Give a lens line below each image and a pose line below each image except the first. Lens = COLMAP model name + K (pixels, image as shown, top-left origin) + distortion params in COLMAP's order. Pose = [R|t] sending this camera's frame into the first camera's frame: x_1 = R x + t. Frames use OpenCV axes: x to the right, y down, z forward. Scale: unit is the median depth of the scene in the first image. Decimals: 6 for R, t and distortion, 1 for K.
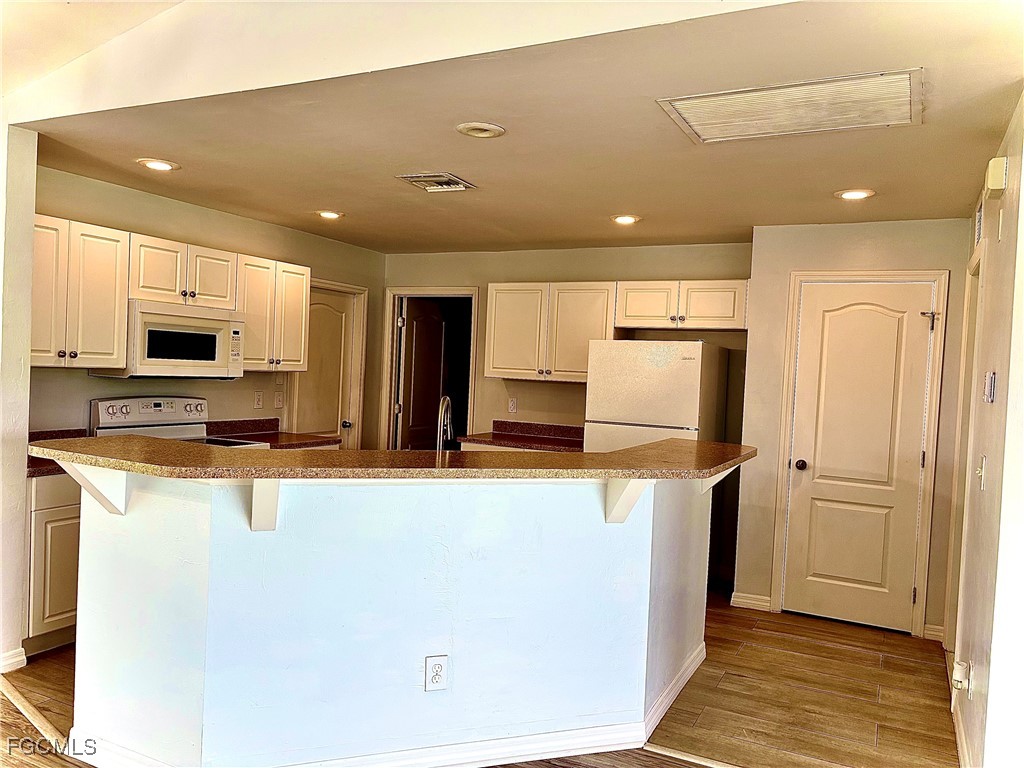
lens RADIAL K [[772.9, 0, 510.1], [0, 772.9, 388.4], [0, 0, 1]] dist [0.065982, -0.089113]
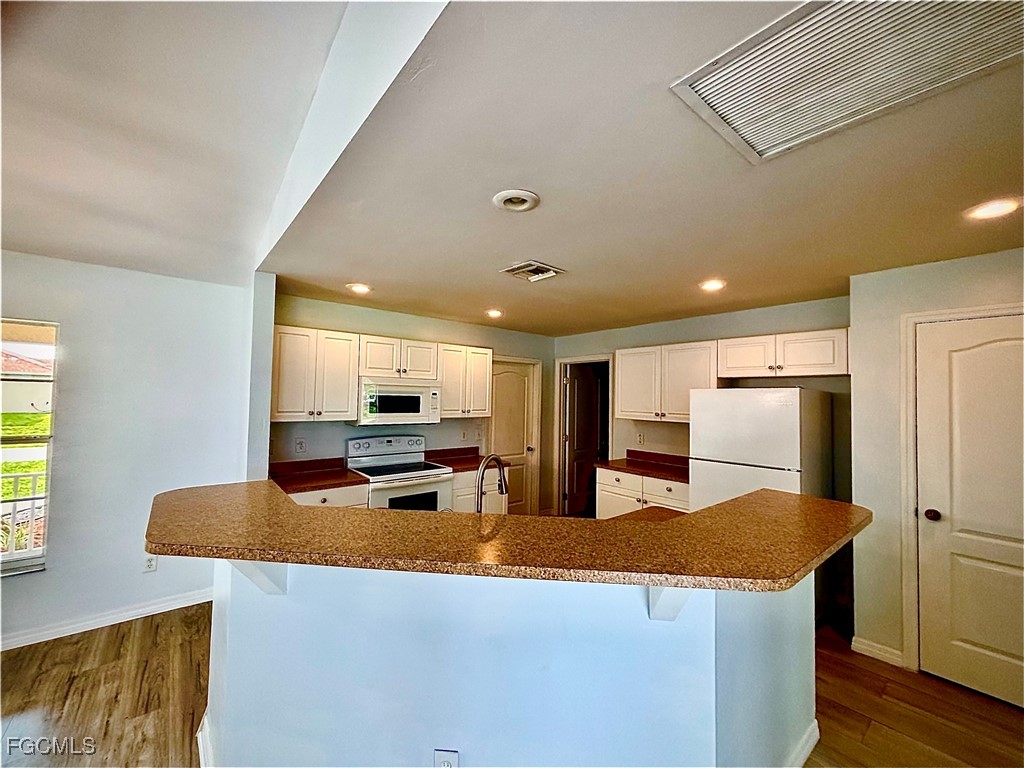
lens RADIAL K [[407.8, 0, 508.2], [0, 407.8, 383.2], [0, 0, 1]] dist [-0.000765, -0.000197]
pose [[0.915573, -0.043503, -0.399791, 0.099931], [0.012837, 0.996787, -0.079066, -0.026332], [0.401946, 0.067258, 0.913190, 0.310710]]
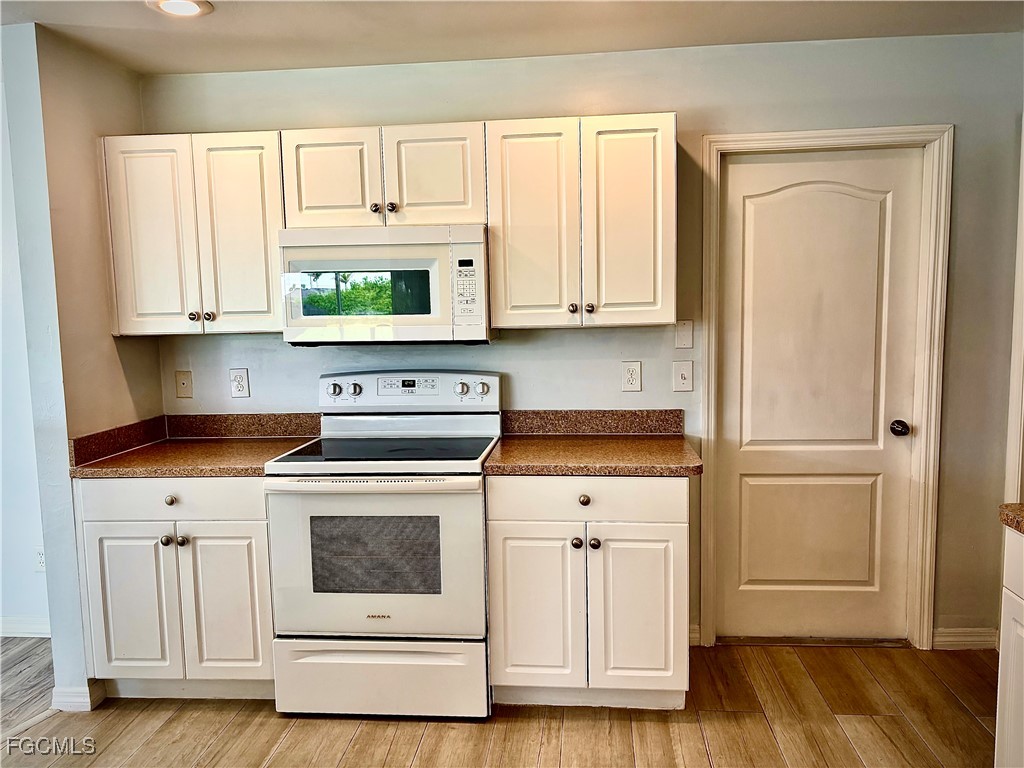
lens RADIAL K [[772.9, 0, 510.1], [0, 772.9, 388.4], [0, 0, 1]] dist [0.065982, -0.089113]
pose [[0.363568, 0.048244, -0.930318, 0.188865], [0.013535, 0.998279, 0.057058, -0.010742], [0.931469, -0.033336, 0.362290, 0.787410]]
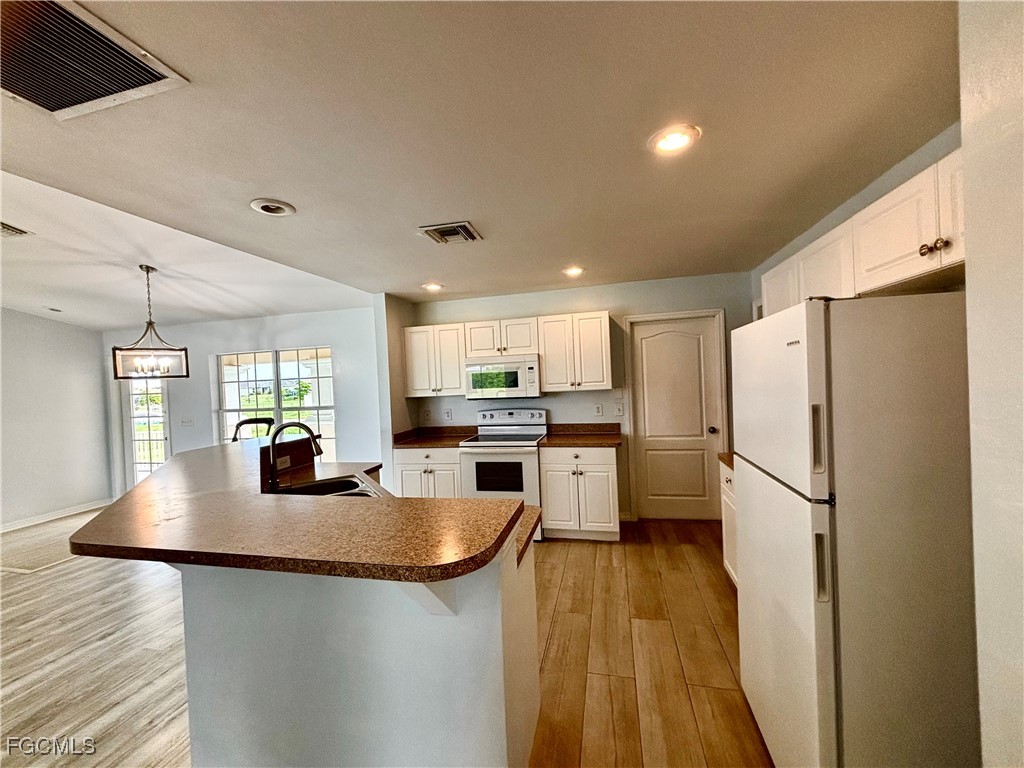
lens RADIAL K [[407.8, 0, 508.2], [0, 407.8, 383.2], [0, 0, 1]] dist [-0.000765, -0.000197]
pose [[0.217933, -0.046537, -0.974854, 0.415130], [0.030180, 0.998706, -0.040929, -0.009358], [0.975497, -0.020501, 0.219055, 0.745297]]
